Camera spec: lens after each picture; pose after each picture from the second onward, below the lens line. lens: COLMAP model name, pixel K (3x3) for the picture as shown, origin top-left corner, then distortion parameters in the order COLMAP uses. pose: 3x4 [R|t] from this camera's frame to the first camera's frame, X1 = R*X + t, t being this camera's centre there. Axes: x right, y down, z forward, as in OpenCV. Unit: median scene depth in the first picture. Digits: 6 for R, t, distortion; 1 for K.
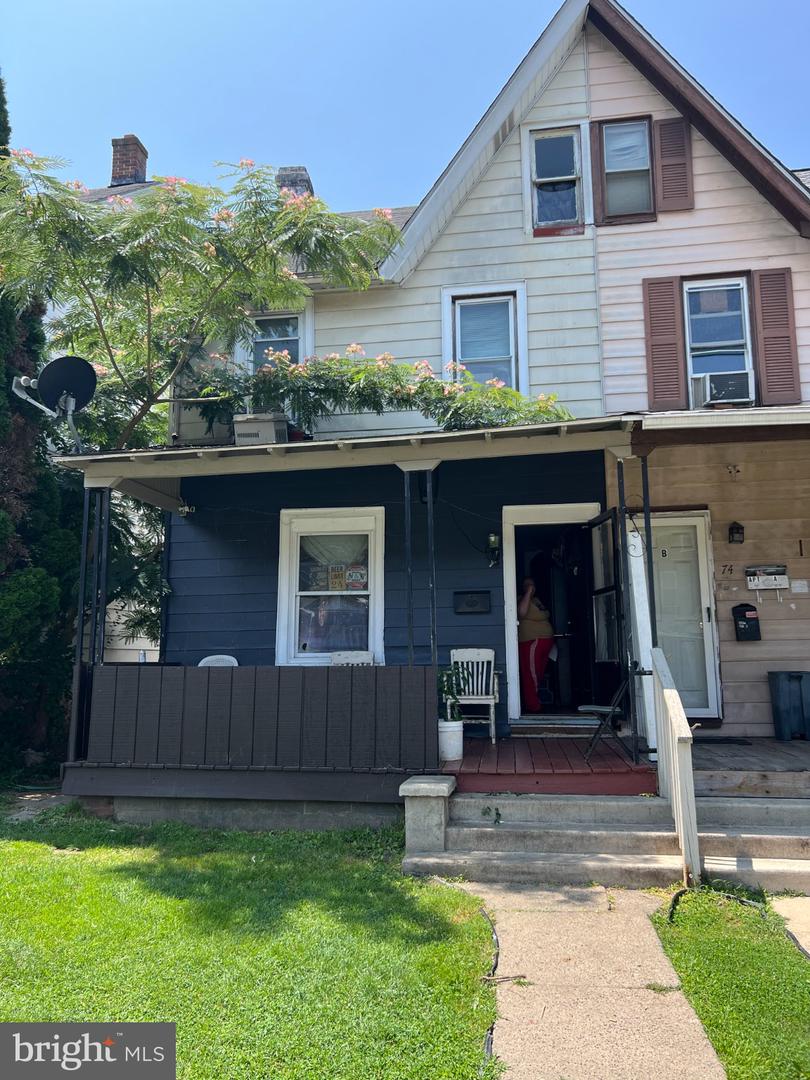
lens RADIAL K [[795.2, 0, 410.5], [0, 795.2, 541.7], [0, 0, 1]] dist [0.042317, -0.047285]
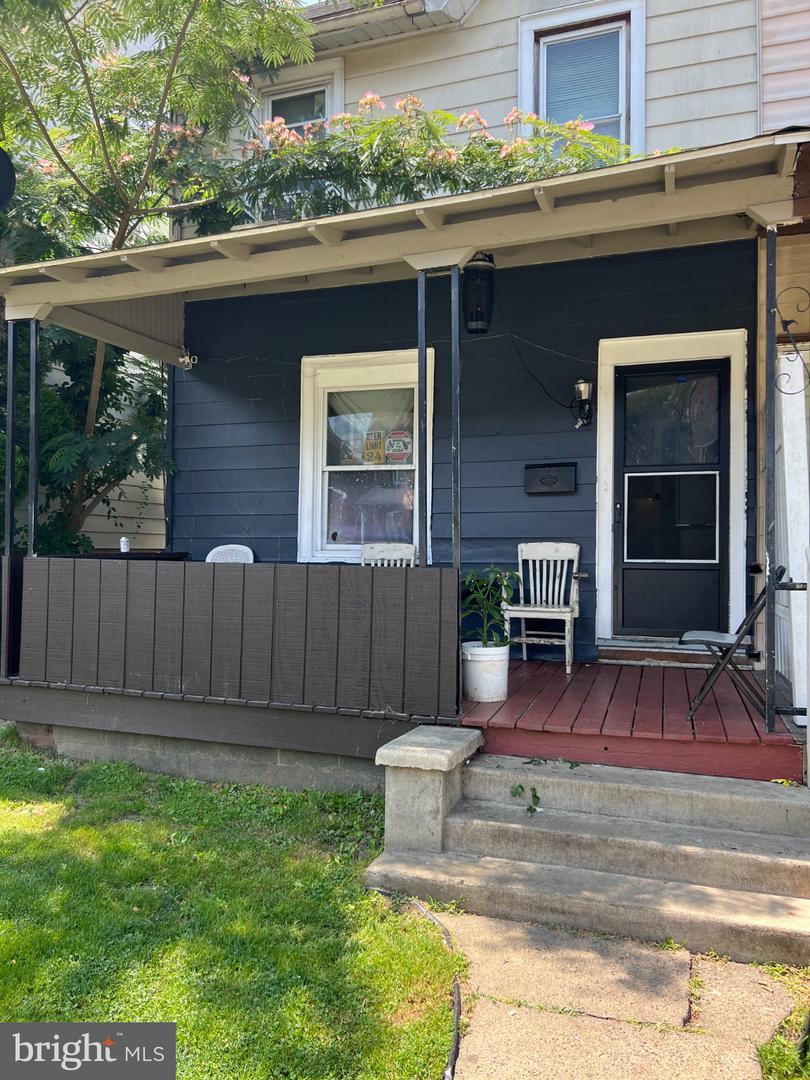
lens RADIAL K [[795.2, 0, 409.6], [0, 795.2, 544.6], [0, 0, 1]] dist [0.042317, -0.047285]
pose [[0.981840, 0.015154, -0.189106, 0.099789], [0.011768, 0.990020, 0.140436, 0.036391], [0.189347, -0.140111, 0.971862, 0.295527]]
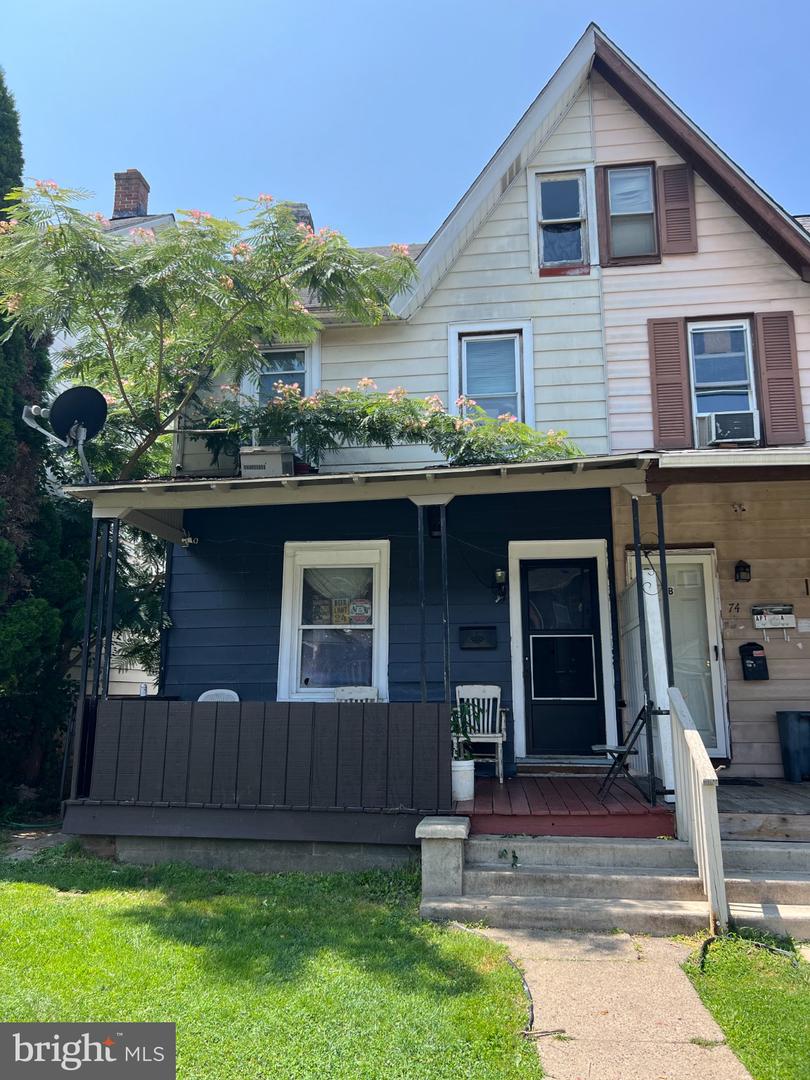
lens RADIAL K [[795.2, 0, 405.4], [0, 795.2, 541.9], [0, 0, 1]] dist [0.042317, -0.047285]
pose [[0.999735, 0.012604, 0.019261, -0.037355], [-0.011807, 0.999092, -0.040928, -0.002087], [-0.019759, 0.040689, 0.998976, 0.006981]]
